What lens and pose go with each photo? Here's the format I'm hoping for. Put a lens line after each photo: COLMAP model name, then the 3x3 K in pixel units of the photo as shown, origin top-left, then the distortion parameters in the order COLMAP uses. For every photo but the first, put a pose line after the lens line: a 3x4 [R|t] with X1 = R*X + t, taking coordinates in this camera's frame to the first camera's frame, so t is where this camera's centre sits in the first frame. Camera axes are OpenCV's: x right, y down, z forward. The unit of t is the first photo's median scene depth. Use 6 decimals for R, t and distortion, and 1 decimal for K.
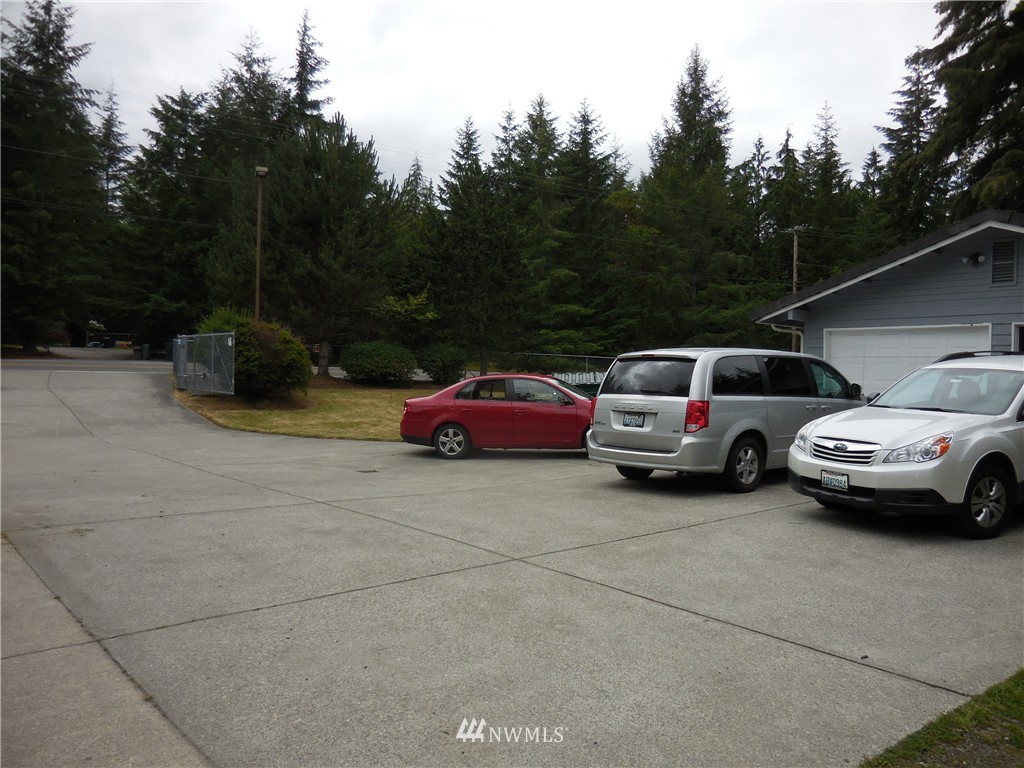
lens RADIAL K [[833.2, 0, 516.3], [0, 833.2, 375.6], [0, 0, 1]] dist [-0.058878, 0.016776]
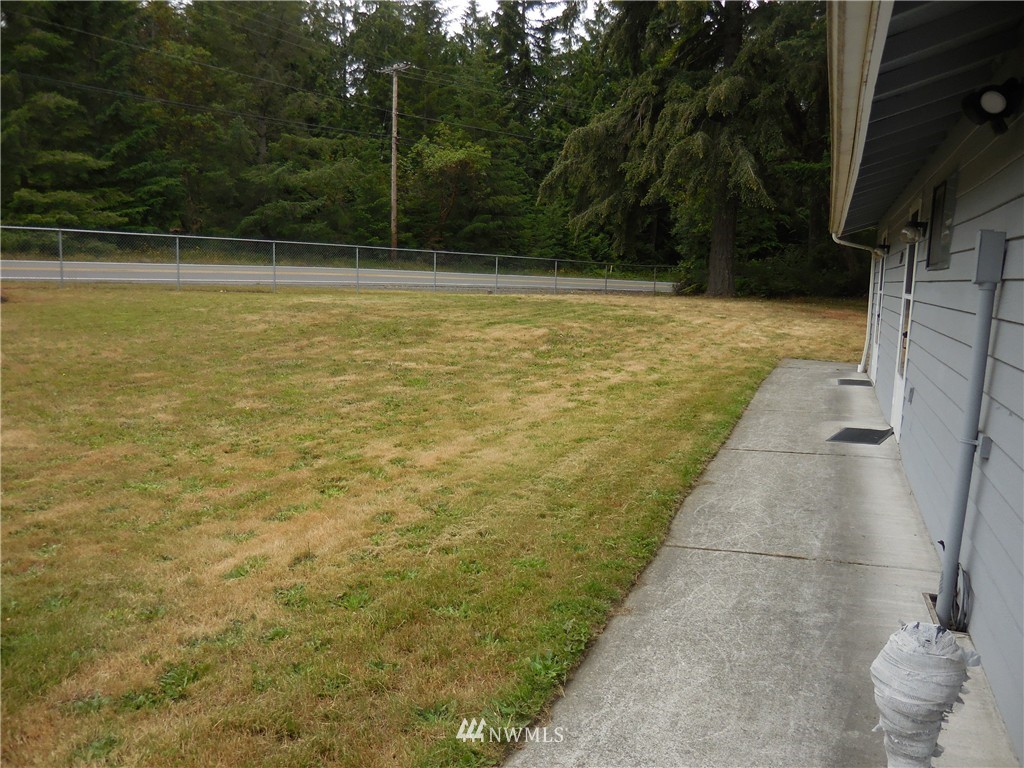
lens RADIAL K [[833.2, 0, 512.0], [0, 833.2, 377.3], [0, 0, 1]] dist [-0.058878, 0.016776]
pose [[0.884910, -0.065415, 0.461145, 0.060393], [-0.003872, 0.989021, 0.147725, -0.005627], [-0.465746, -0.132508, 0.874941, 0.235705]]
